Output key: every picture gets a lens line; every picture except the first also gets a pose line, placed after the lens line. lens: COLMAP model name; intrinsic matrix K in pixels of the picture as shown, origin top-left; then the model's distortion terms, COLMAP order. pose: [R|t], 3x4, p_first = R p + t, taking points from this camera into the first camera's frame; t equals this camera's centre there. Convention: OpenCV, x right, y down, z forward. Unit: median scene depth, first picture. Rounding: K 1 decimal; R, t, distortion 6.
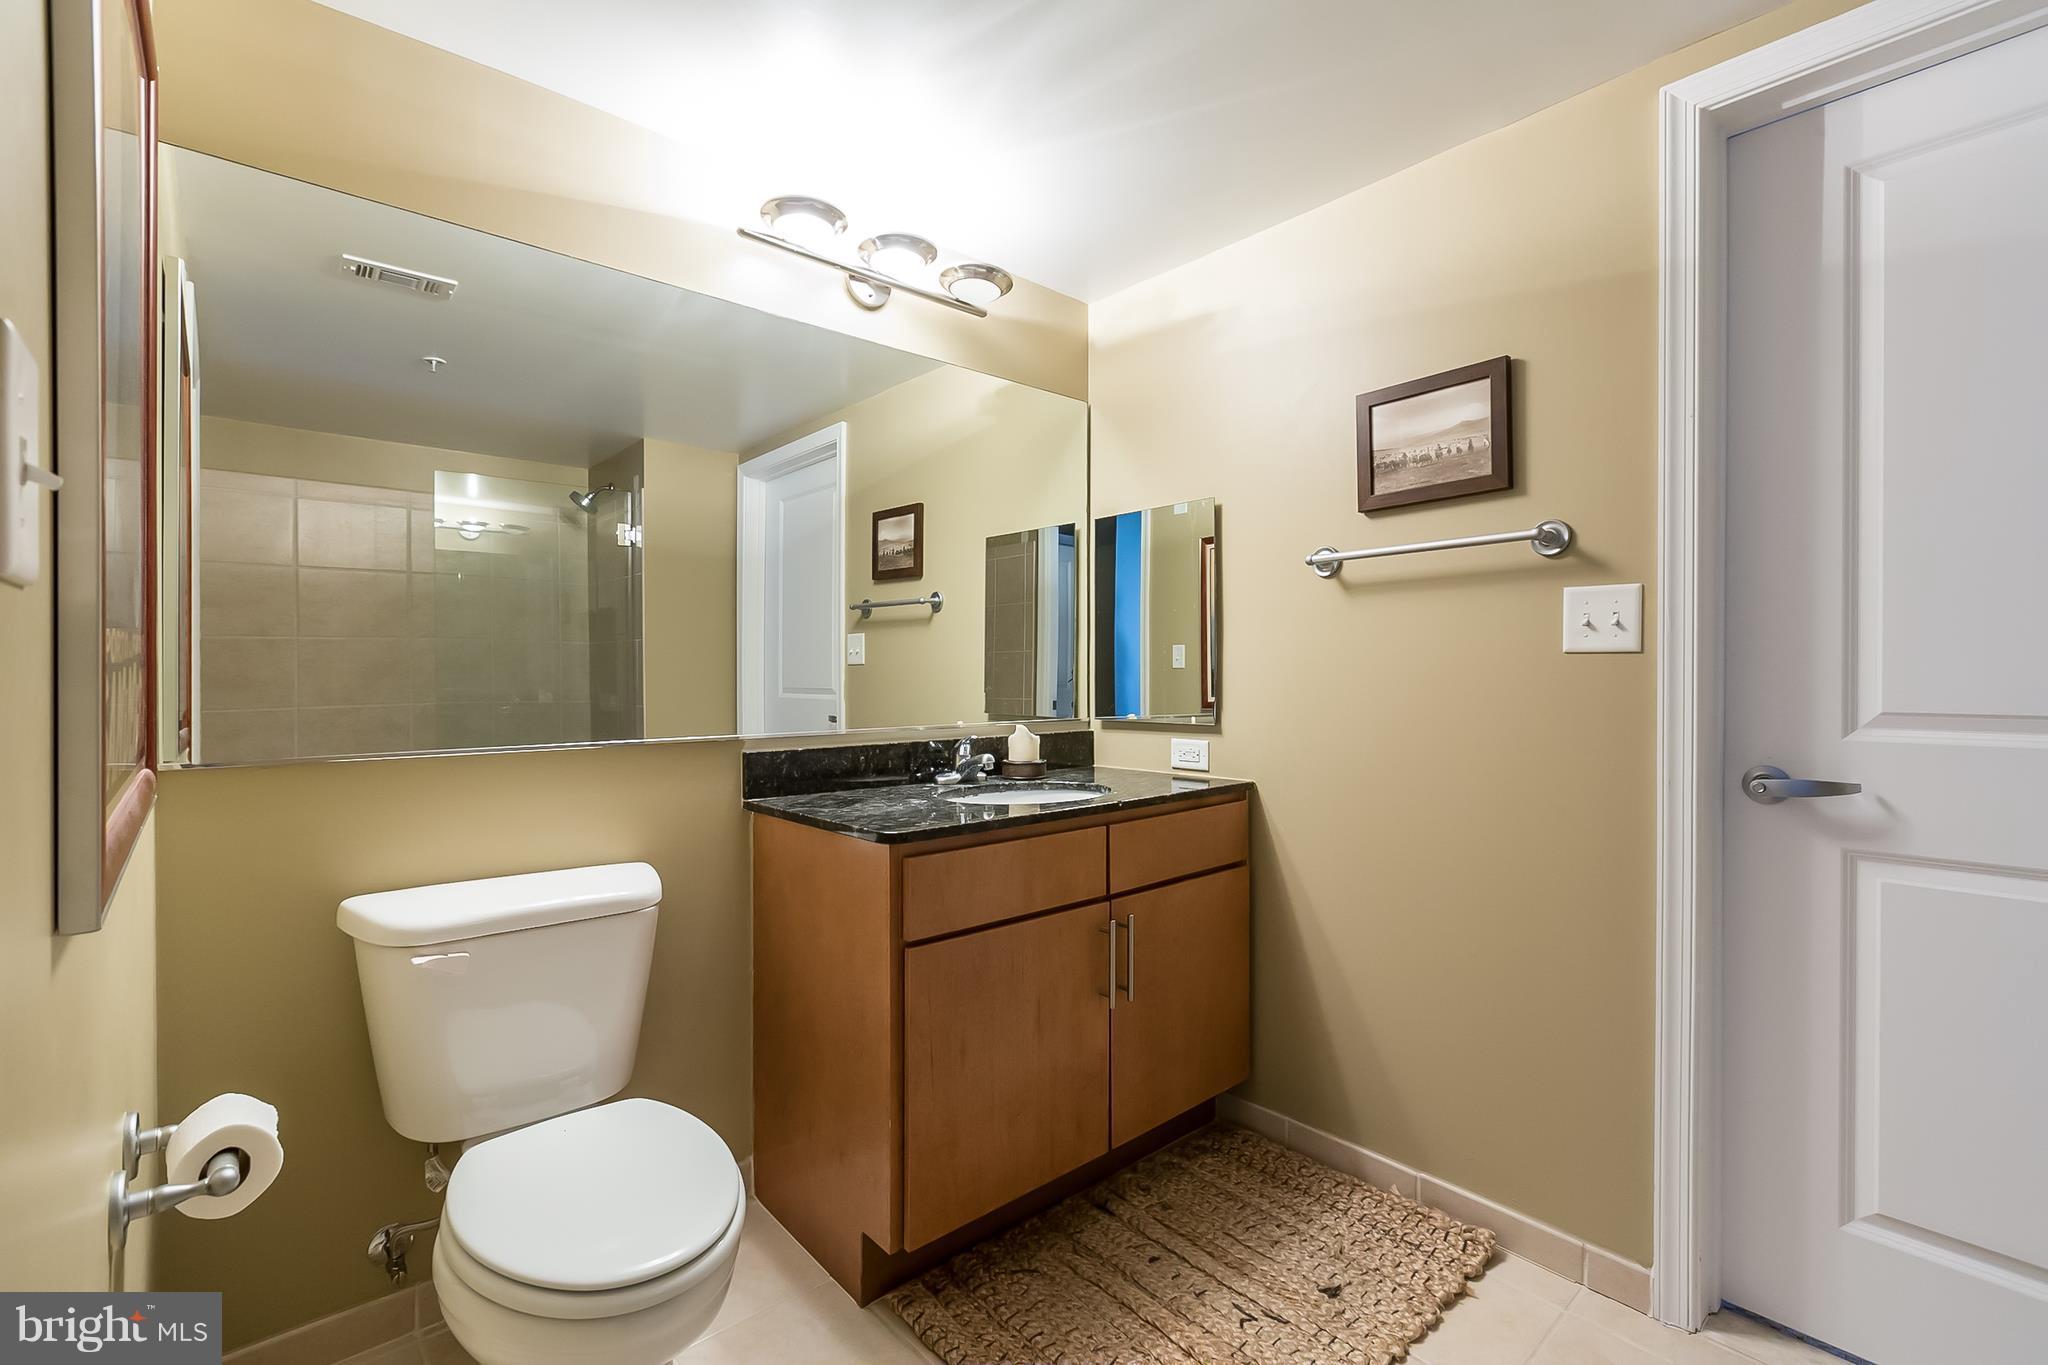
lens RADIAL K [[897.1, 0, 1009.6], [0, 897.1, 674.0], [0, 0, 1]] dist [0.002798, -0.001007]
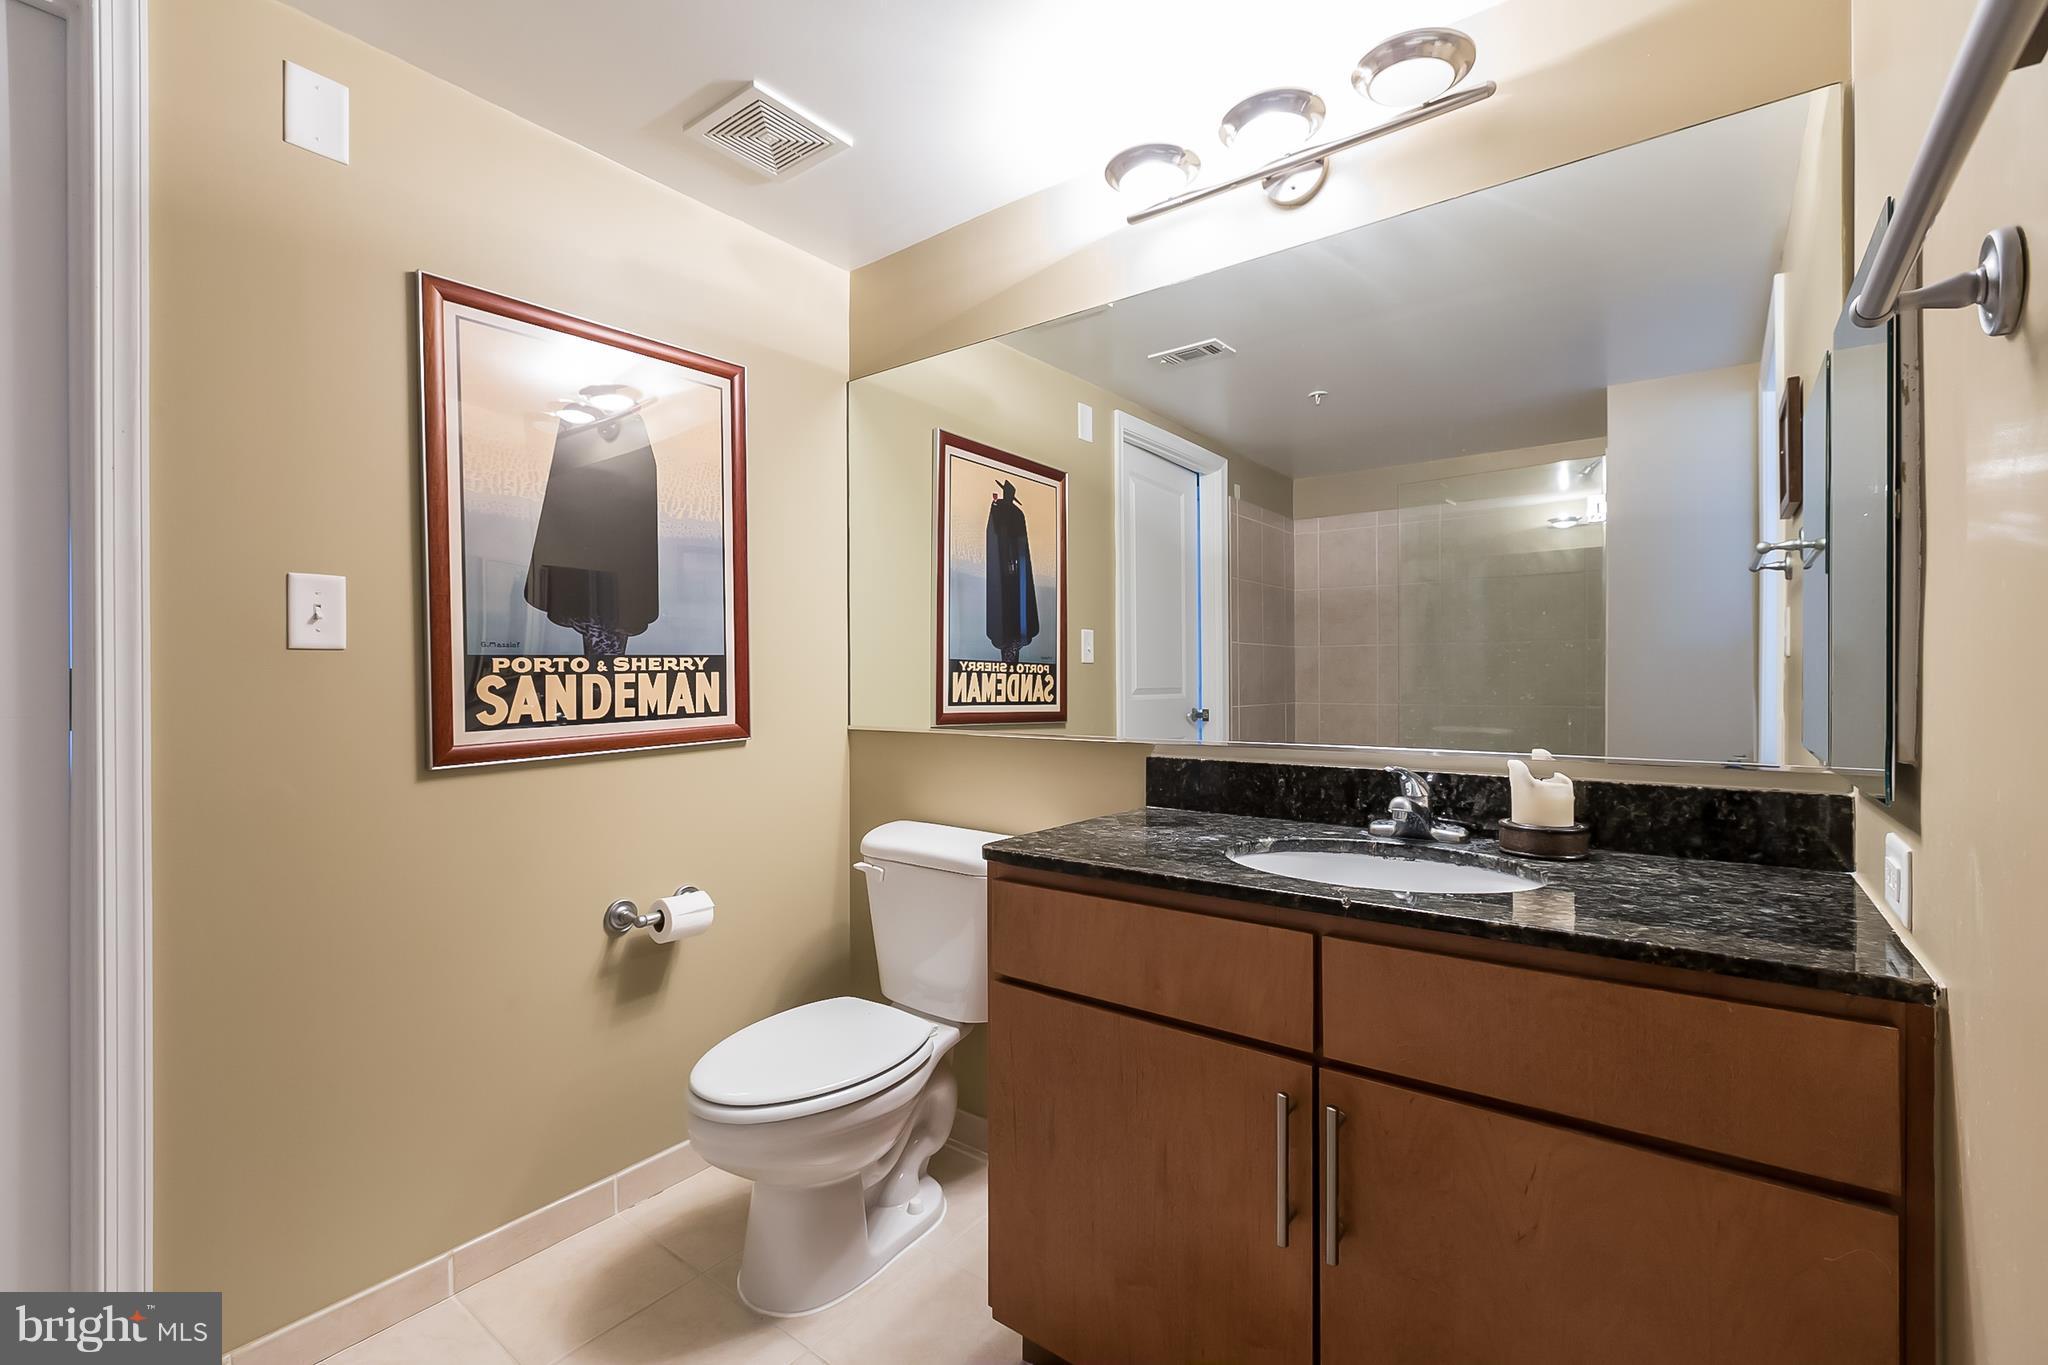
lens RADIAL K [[897.1, 0, 1014.3], [0, 897.1, 673.8], [0, 0, 1]] dist [0.002798, -0.001007]
pose [[0.199737, -0.002848, -0.979845, 0.555090], [0.001121, 0.999996, -0.002678, 0.001710], [0.979849, -0.000564, 0.199739, 0.604457]]
